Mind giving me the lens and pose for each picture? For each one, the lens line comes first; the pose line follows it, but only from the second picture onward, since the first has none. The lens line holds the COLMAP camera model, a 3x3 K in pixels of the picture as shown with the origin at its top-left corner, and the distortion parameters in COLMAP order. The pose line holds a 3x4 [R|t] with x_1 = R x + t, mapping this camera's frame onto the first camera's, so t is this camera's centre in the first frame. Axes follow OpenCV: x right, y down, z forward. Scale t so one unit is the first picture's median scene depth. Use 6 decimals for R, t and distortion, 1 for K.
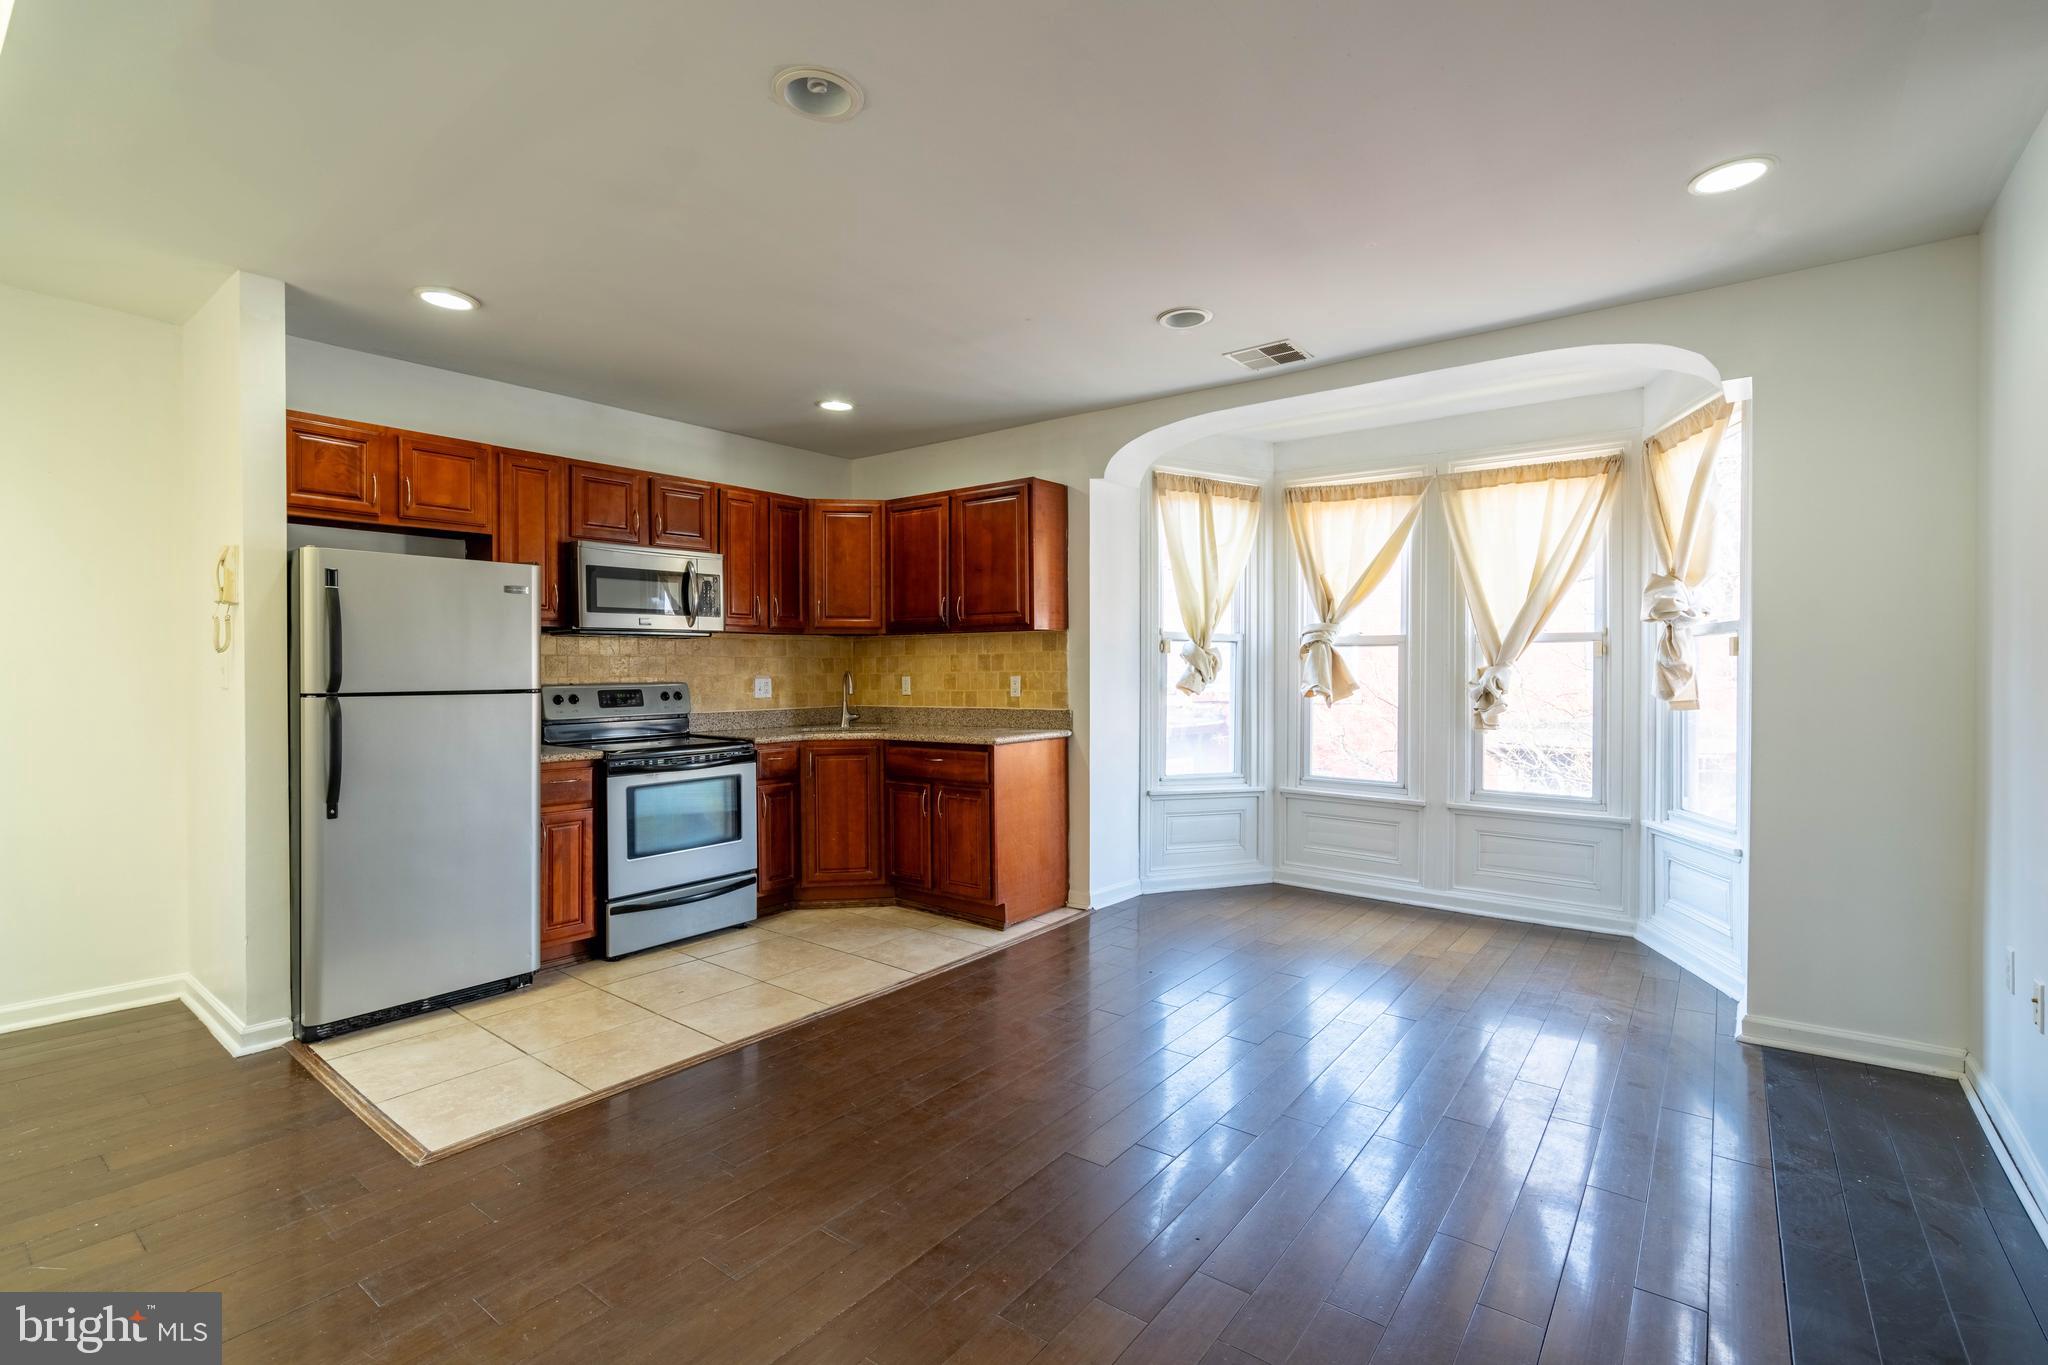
lens RADIAL K [[913.1, 0, 1030.5], [0, 913.1, 675.5], [0, 0, 1]] dist [-0.000701, -0.000038]
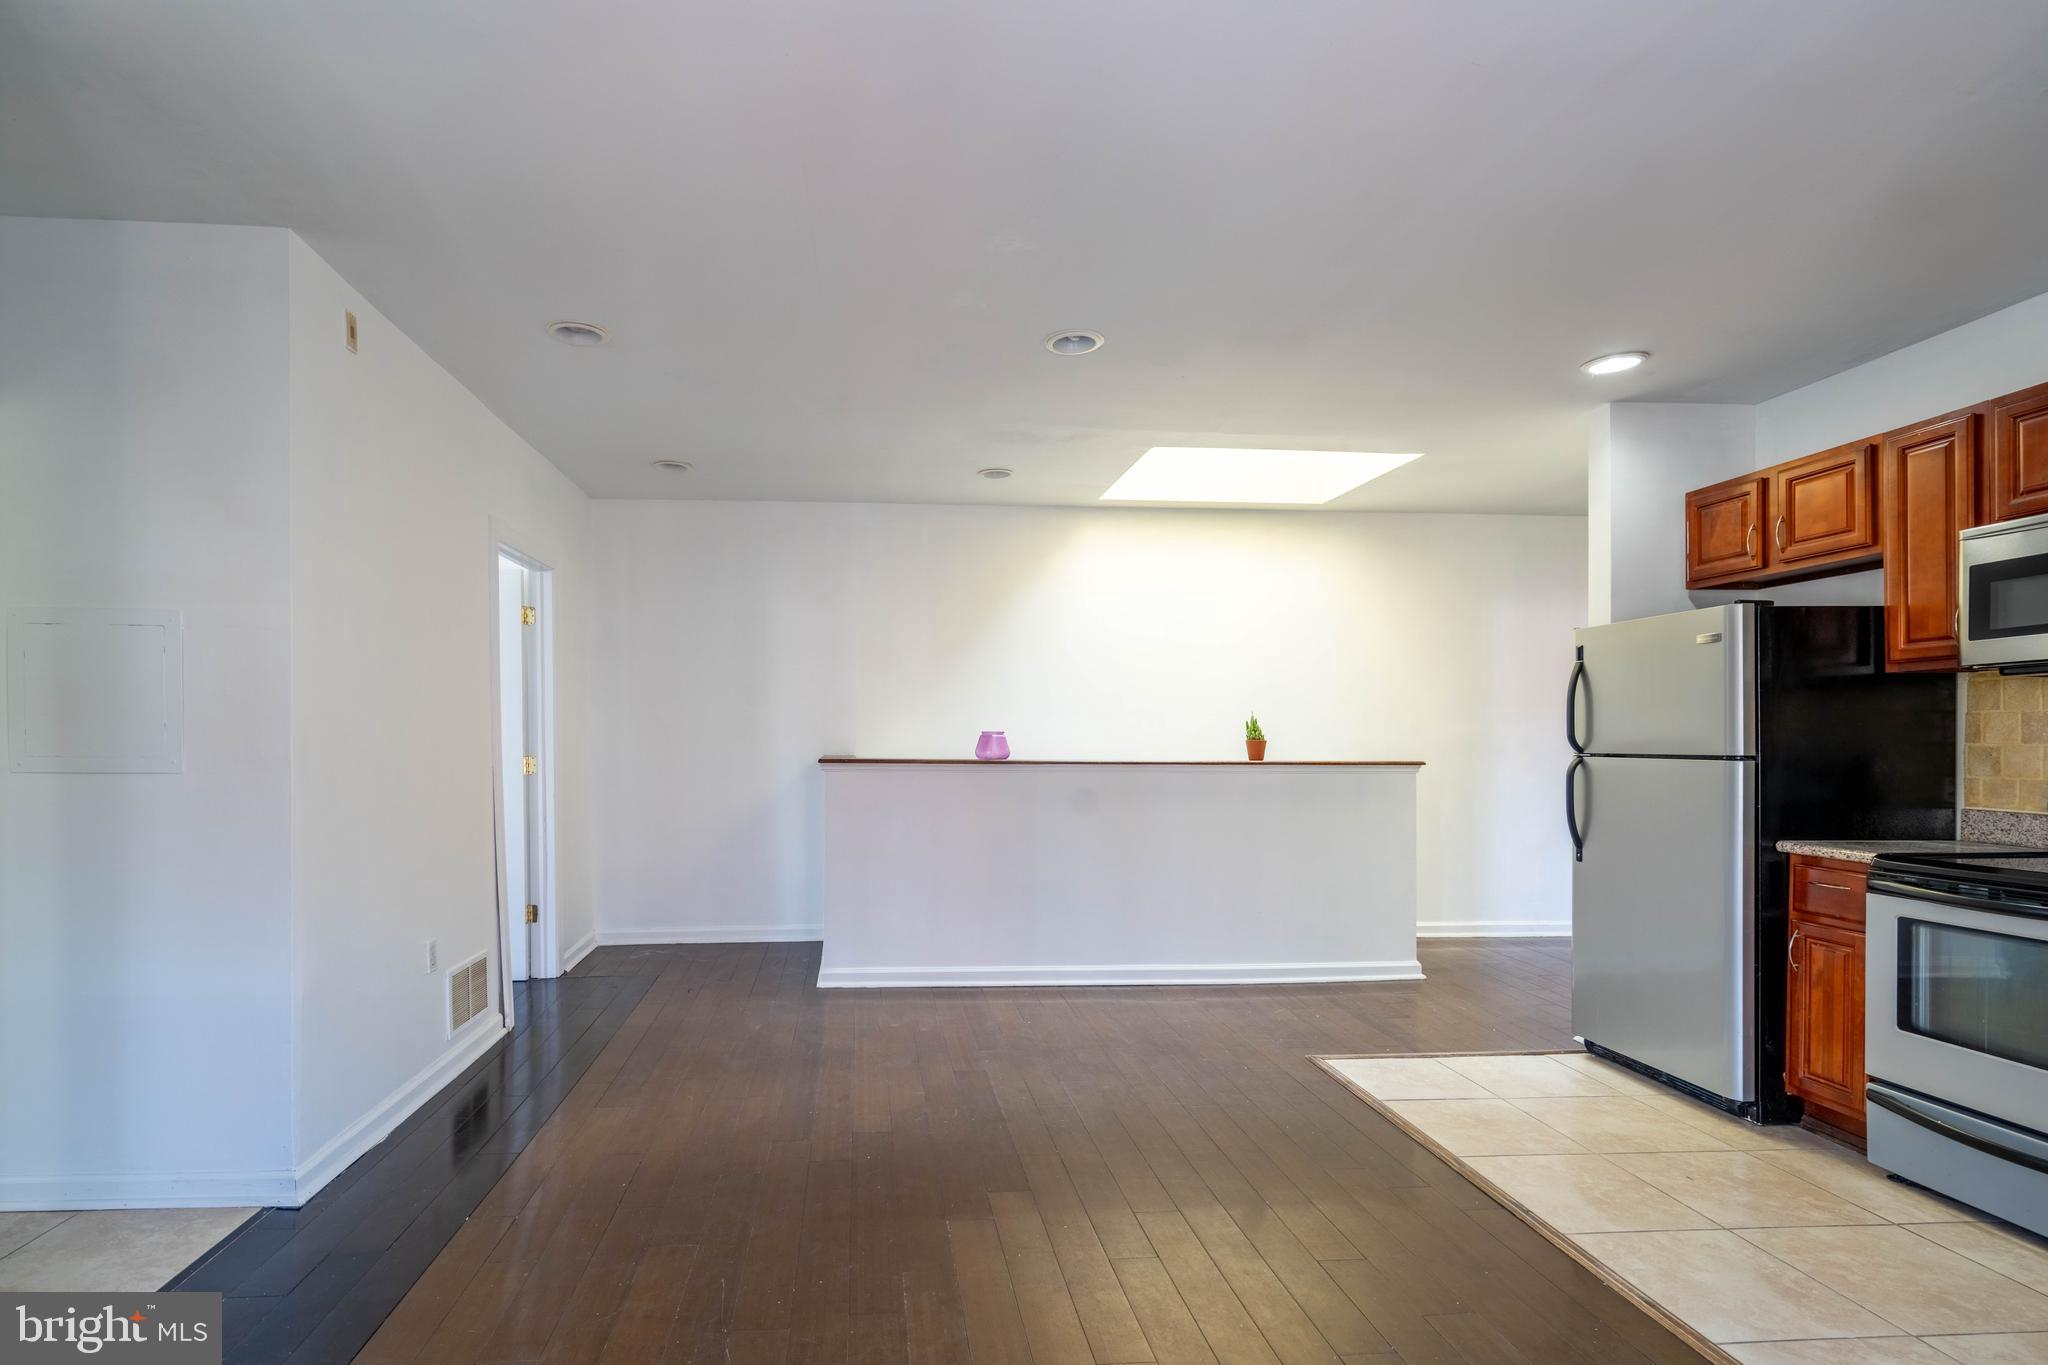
lens RADIAL K [[1000.9, 0, 931.2], [0, 1000.9, 737.9], [0, 0, 1]] dist [-0.000202, 0.000247]
pose [[-0.749532, -0.002973, -0.661961, 0.364980], [-0.008988, 0.999943, 0.005687, 0.000250], [0.661907, 0.010213, -0.749516, 0.739645]]
